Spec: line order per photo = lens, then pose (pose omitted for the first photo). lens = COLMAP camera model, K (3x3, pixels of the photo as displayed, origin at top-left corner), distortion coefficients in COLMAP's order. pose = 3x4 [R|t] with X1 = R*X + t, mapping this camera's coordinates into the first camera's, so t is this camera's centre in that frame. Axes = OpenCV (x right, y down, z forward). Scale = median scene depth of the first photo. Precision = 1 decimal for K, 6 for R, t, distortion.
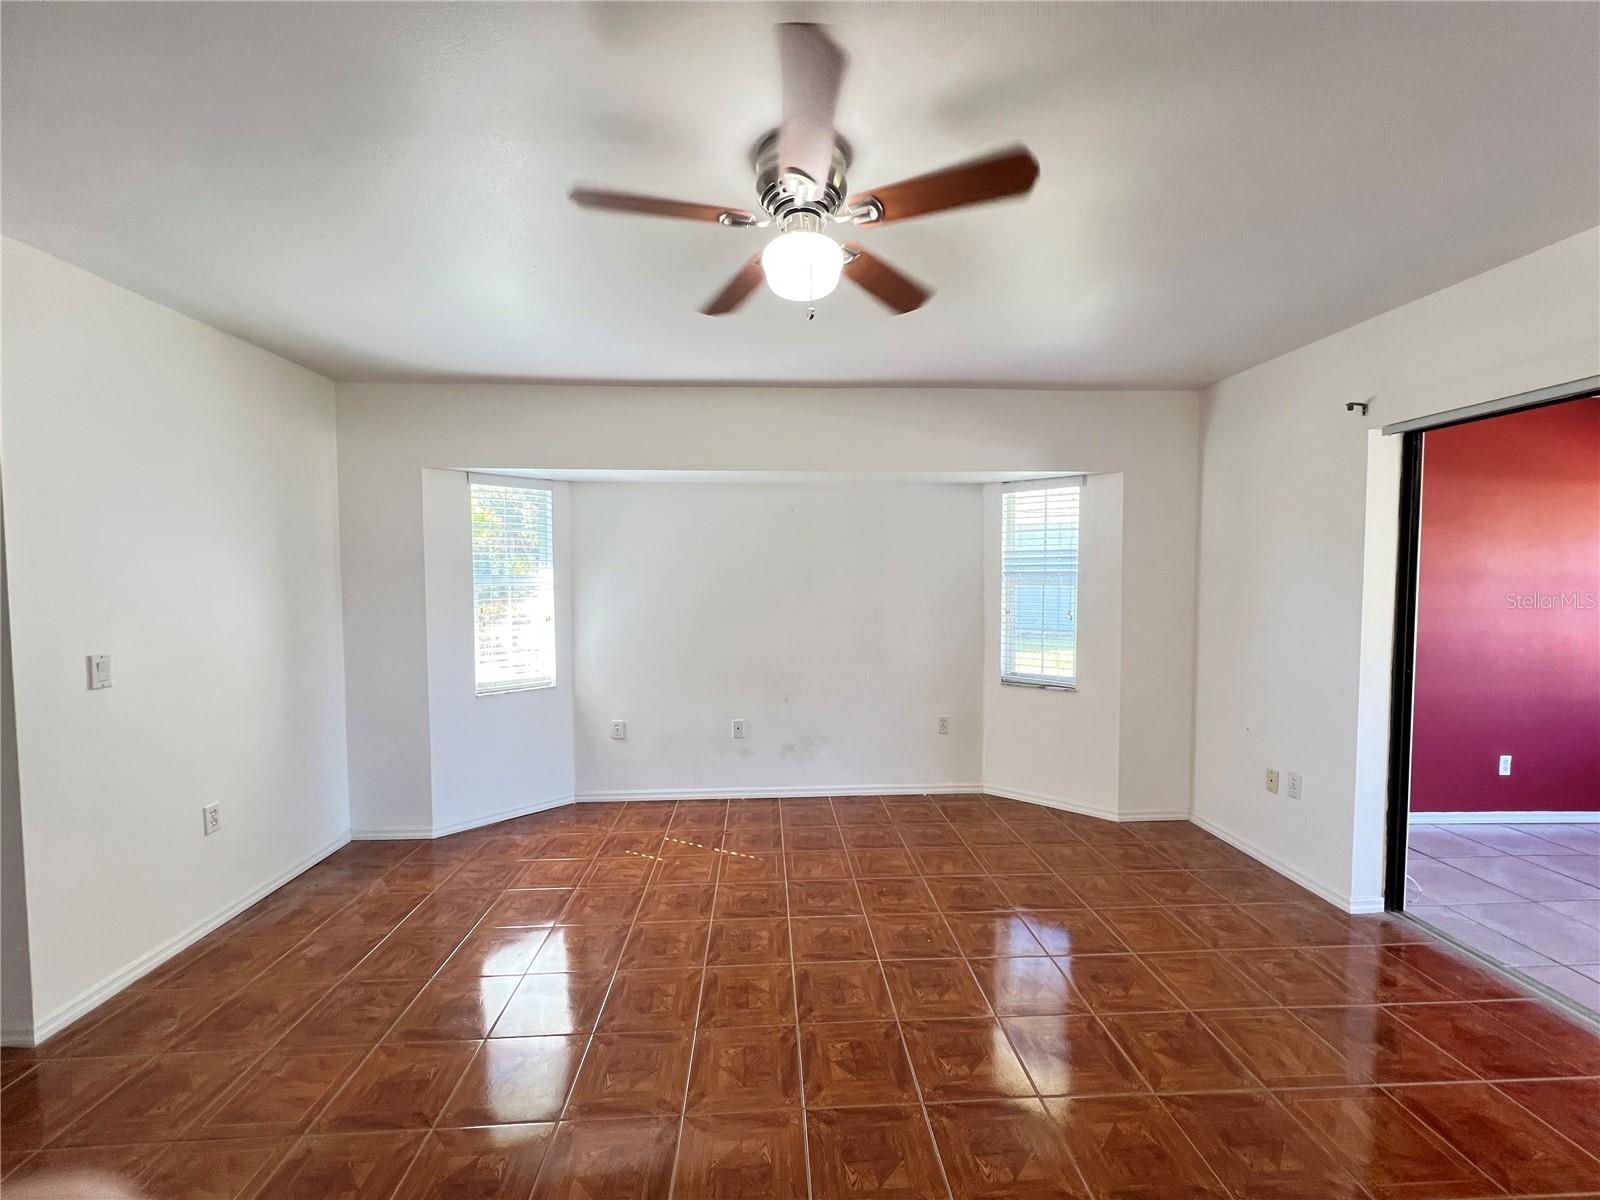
lens RADIAL K [[641.8, 0, 797.8], [0, 641.8, 601.6], [0, 0, 1]] dist [-0.000254, 0.000434]
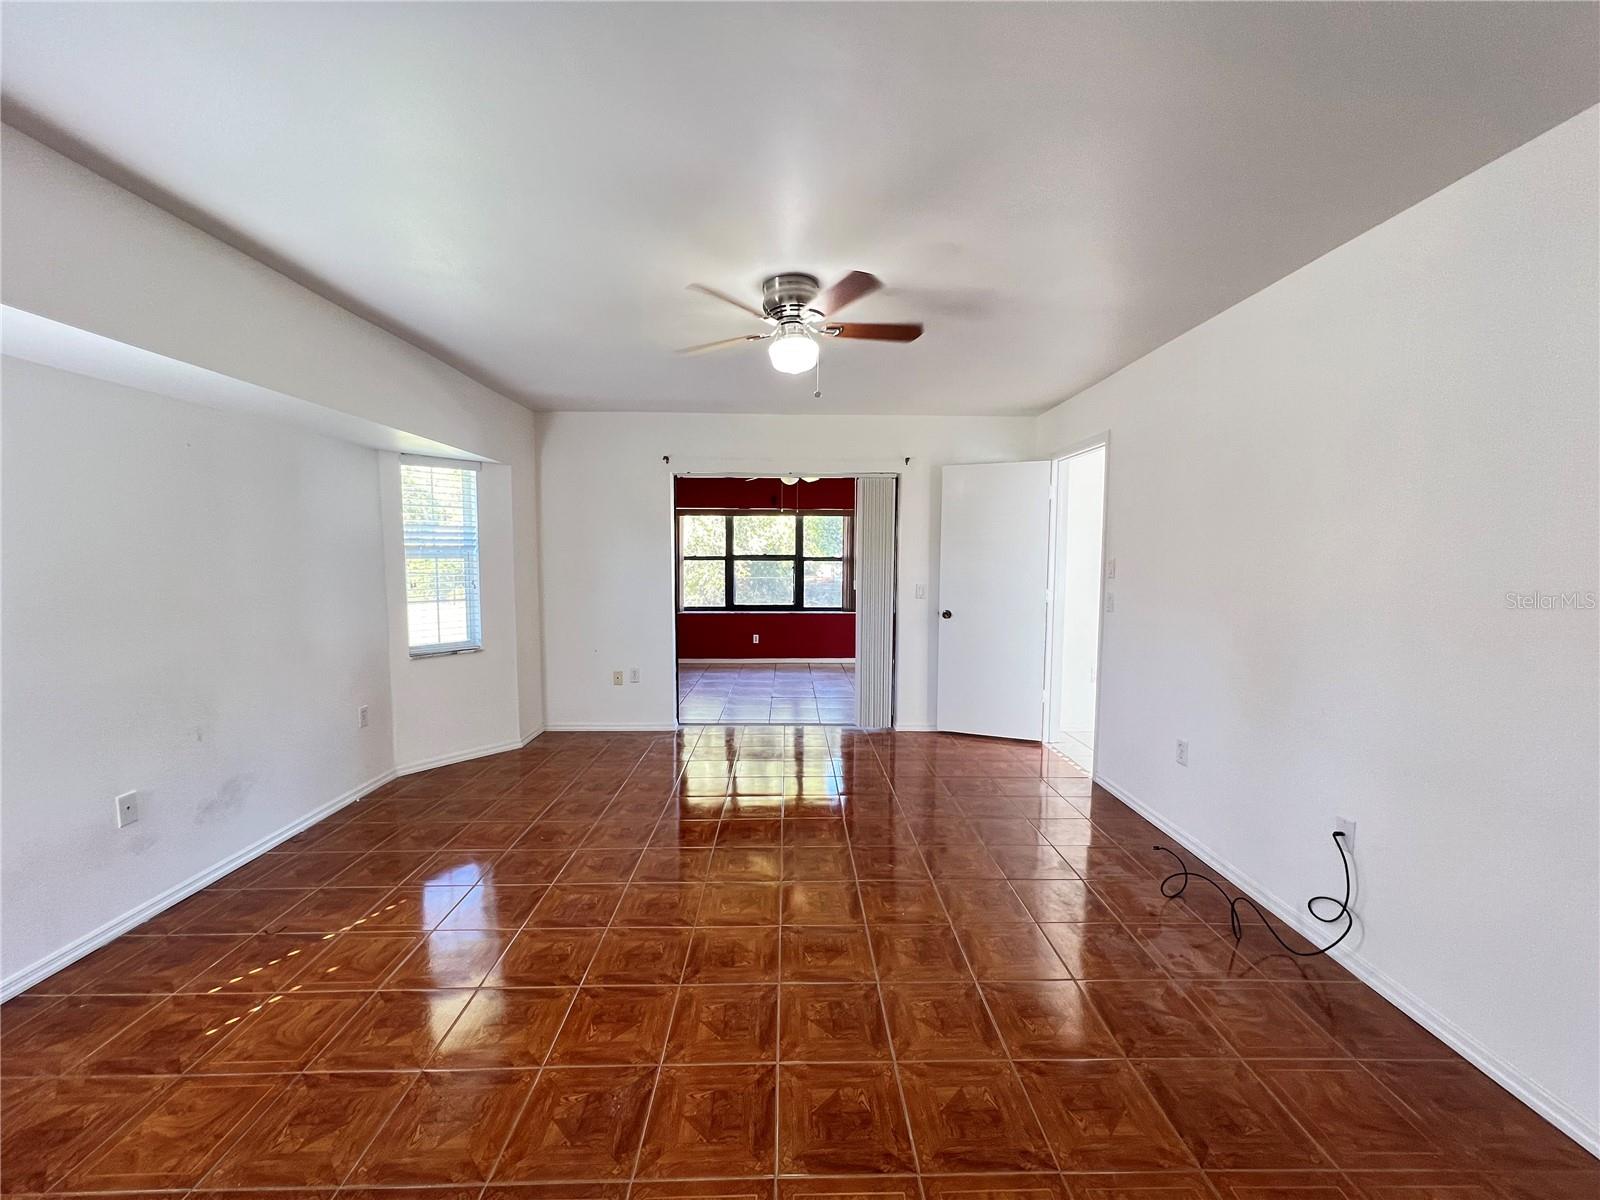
lens RADIAL K [[641.5, 0, 798.1], [0, 641.5, 601.3], [0, 0, 1]] dist [-0.000562, 0.000312]
pose [[0.034867, -0.071700, 0.996817, -0.691944], [0.040102, 0.996720, 0.070291, -0.006736], [-0.998587, 0.037523, 0.037628, 0.393659]]
